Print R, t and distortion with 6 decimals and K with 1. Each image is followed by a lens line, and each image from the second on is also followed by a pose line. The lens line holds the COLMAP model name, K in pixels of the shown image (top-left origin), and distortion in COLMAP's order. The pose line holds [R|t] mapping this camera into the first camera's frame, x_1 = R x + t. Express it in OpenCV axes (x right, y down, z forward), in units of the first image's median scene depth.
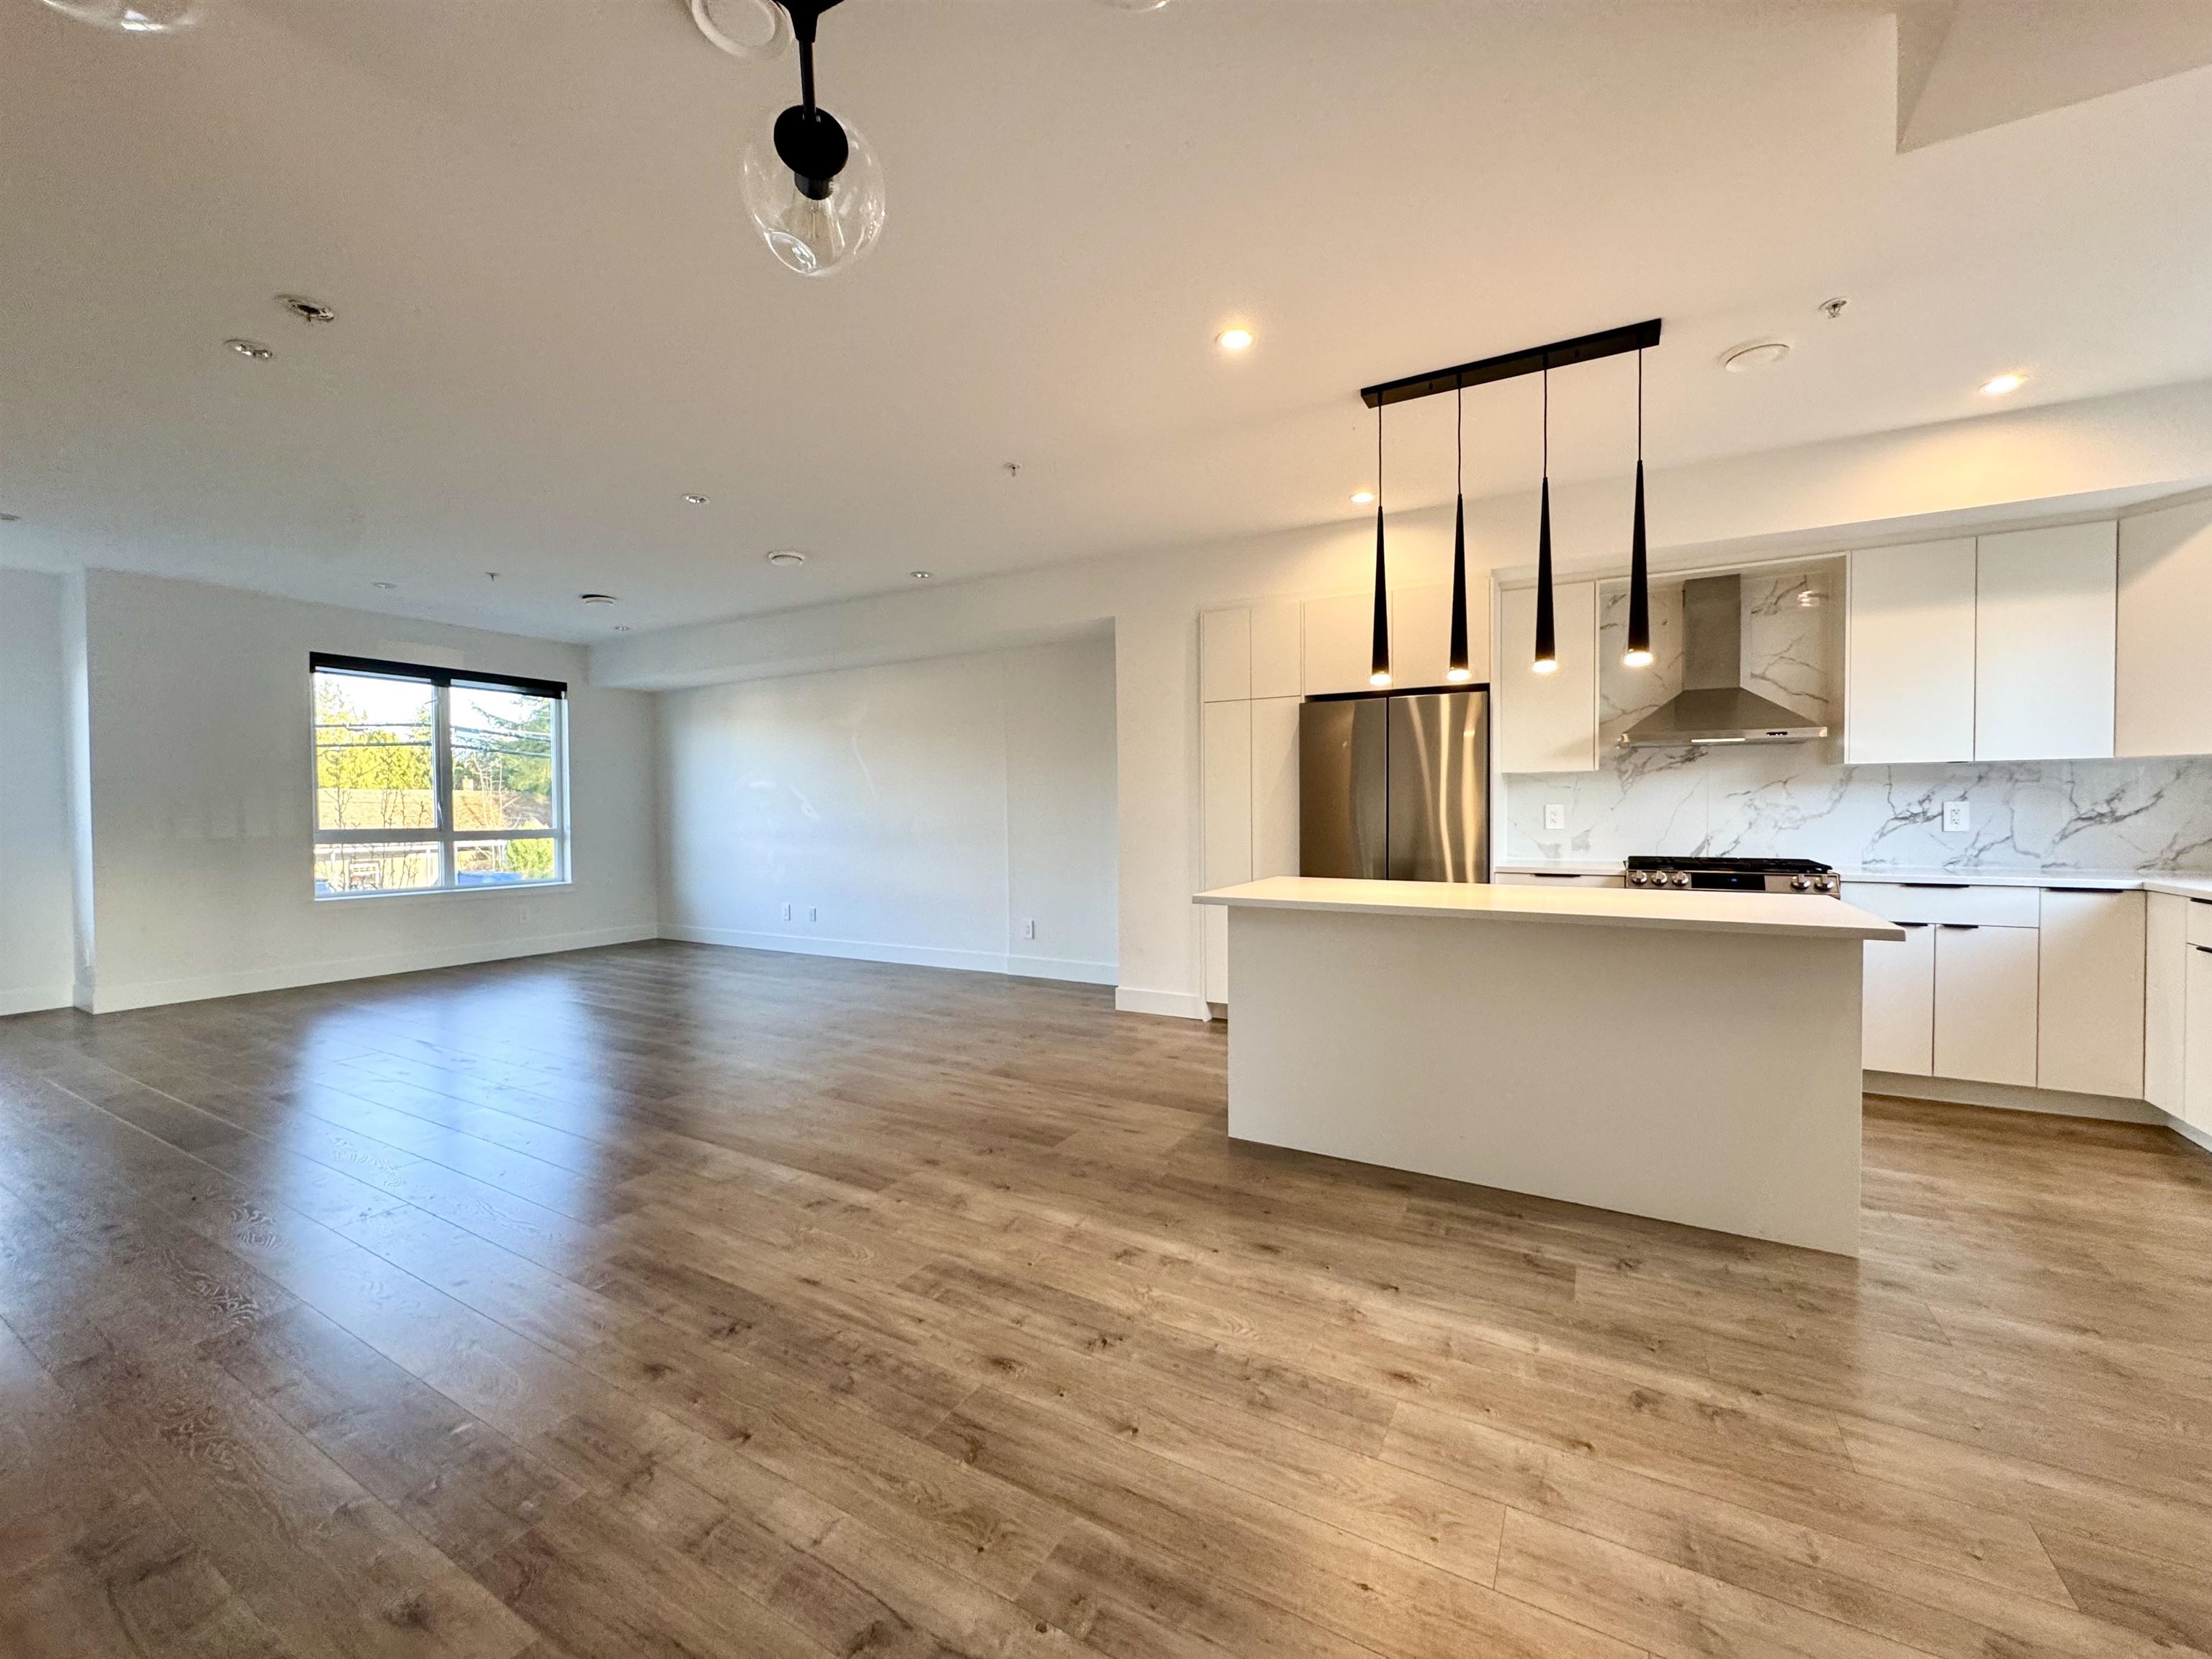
lens RADIAL K [[881.6, 0, 1105.0], [0, 881.6, 838.4], [0, 0, 1]] dist [-0.000032, -0.000060]
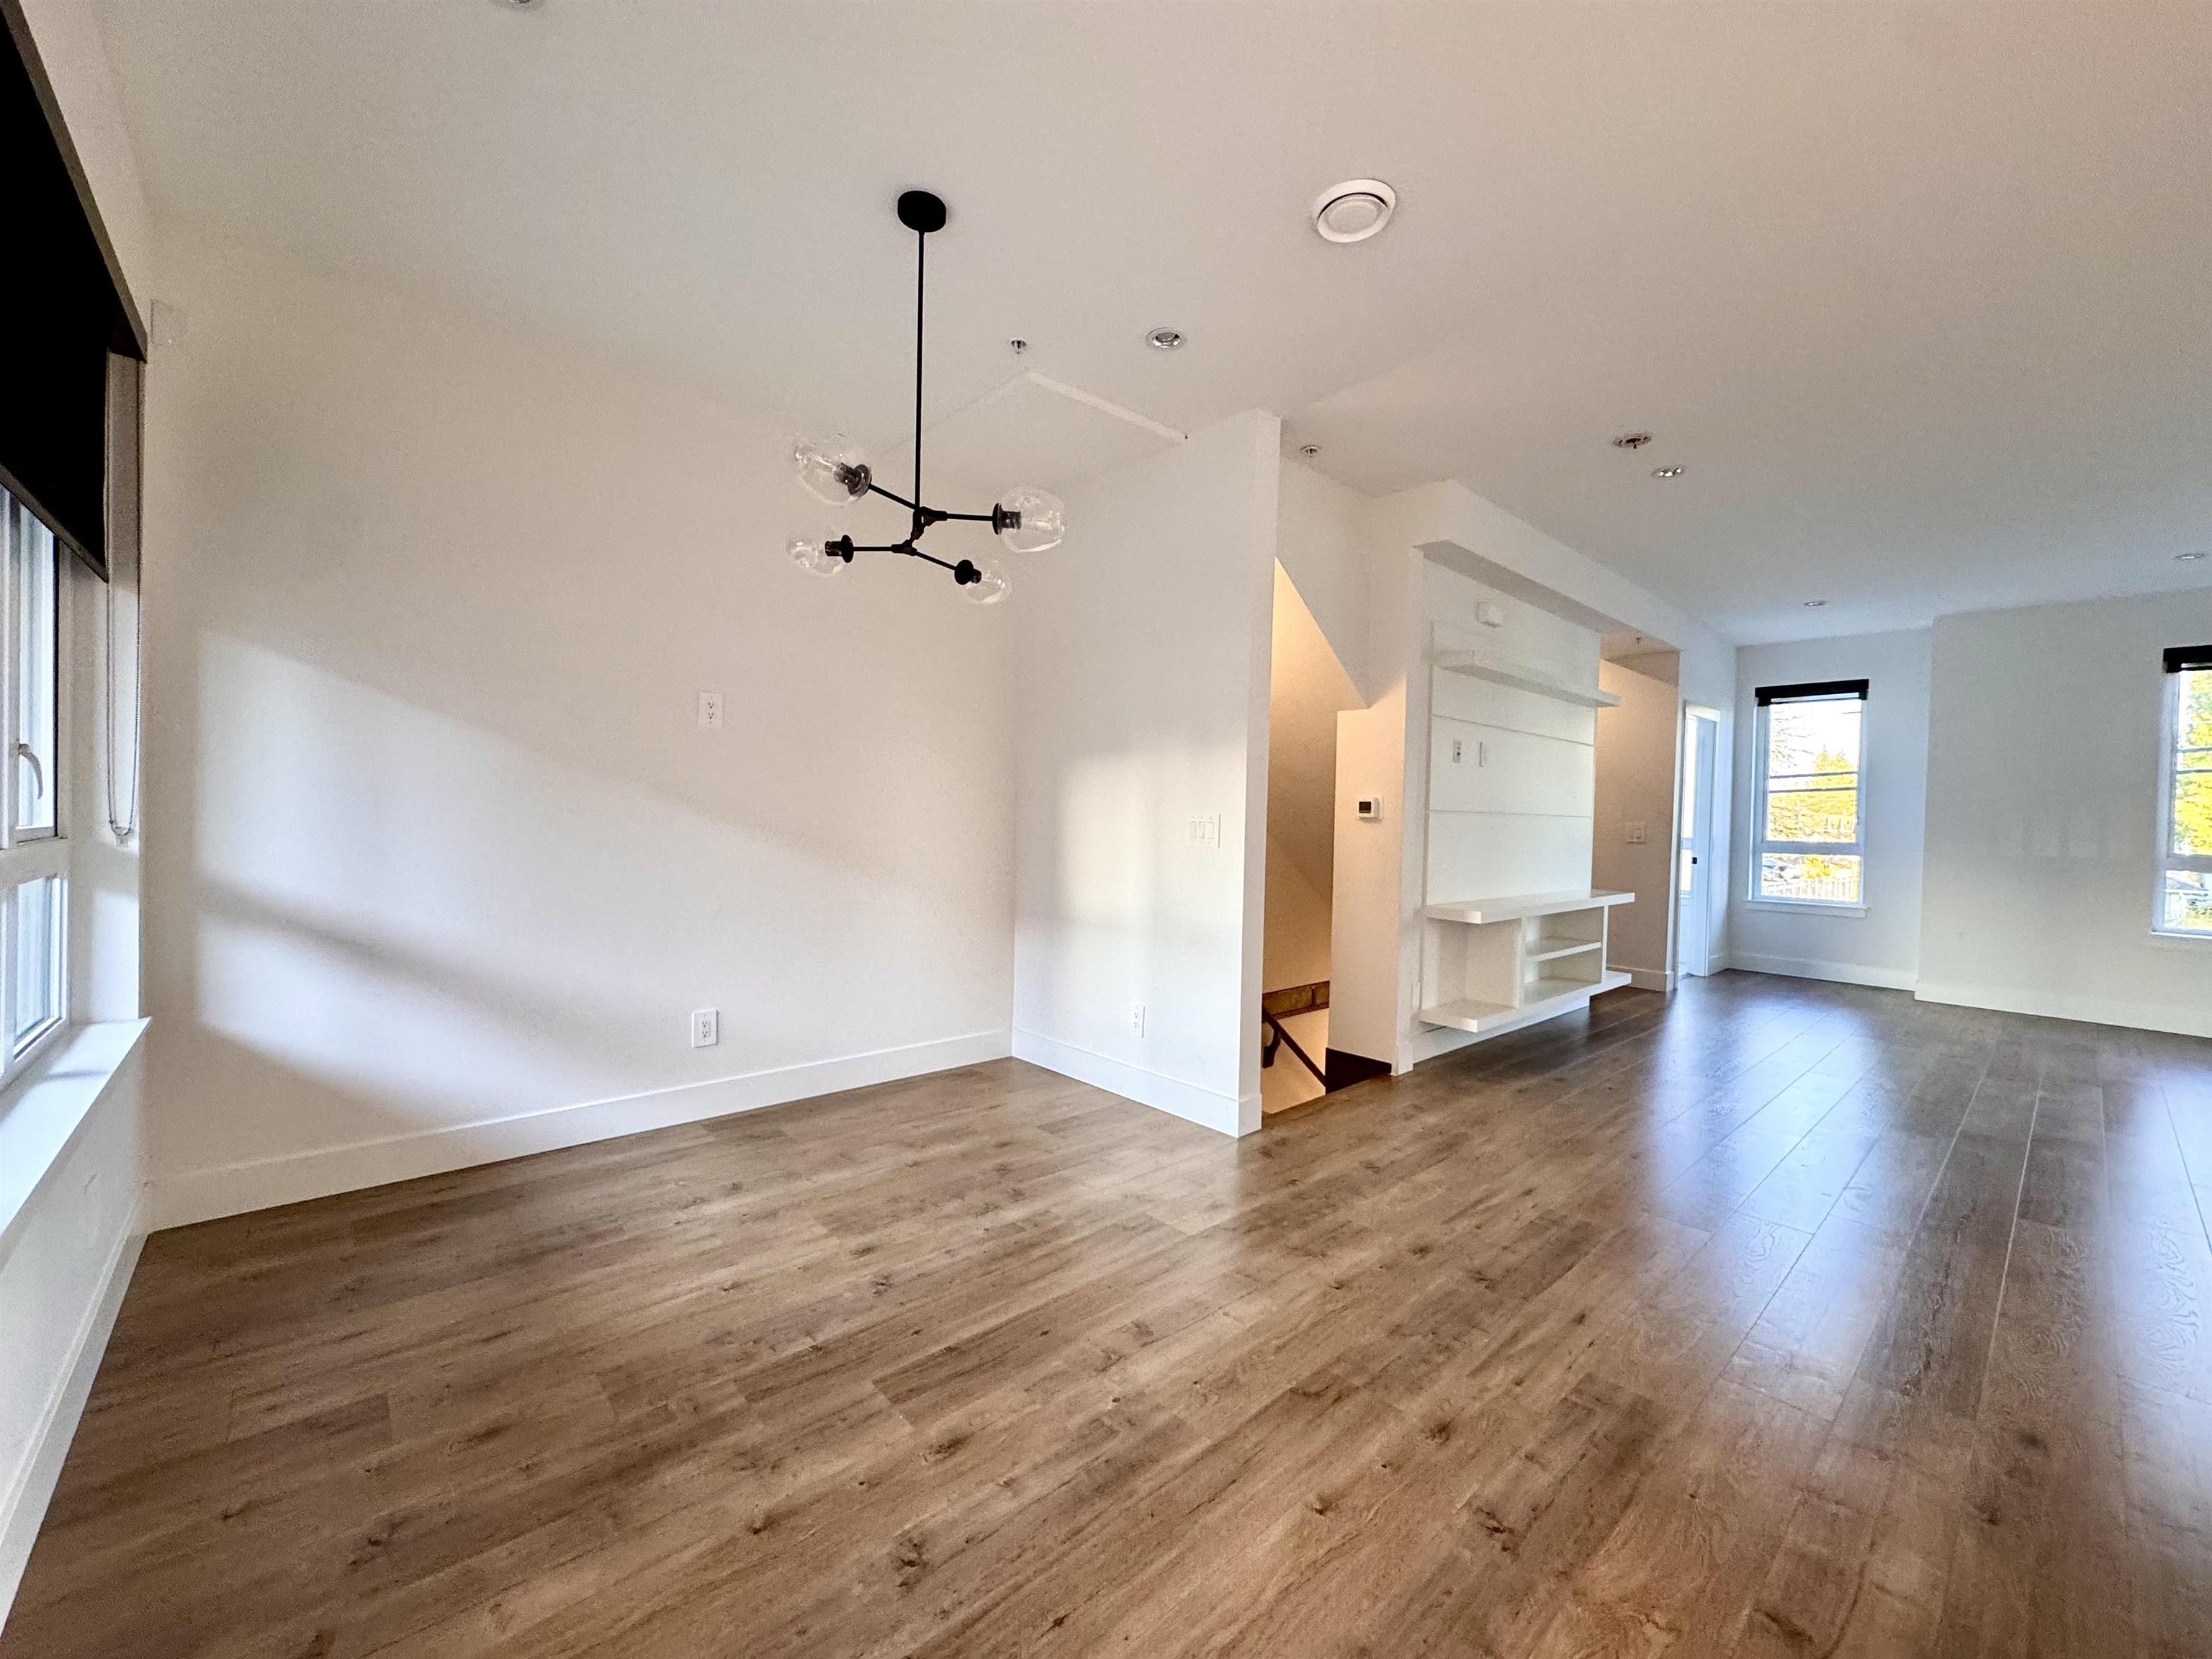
lens RADIAL K [[883.3, 0, 1106.0], [0, 883.3, 829.5], [0, 0, 1]] dist [0.001159, -0.000084]
pose [[-0.313033, 0.014197, -0.949636, 0.823883], [-0.052365, 0.998109, 0.032183, -0.022259], [0.948297, 0.059802, -0.311698, 0.914056]]
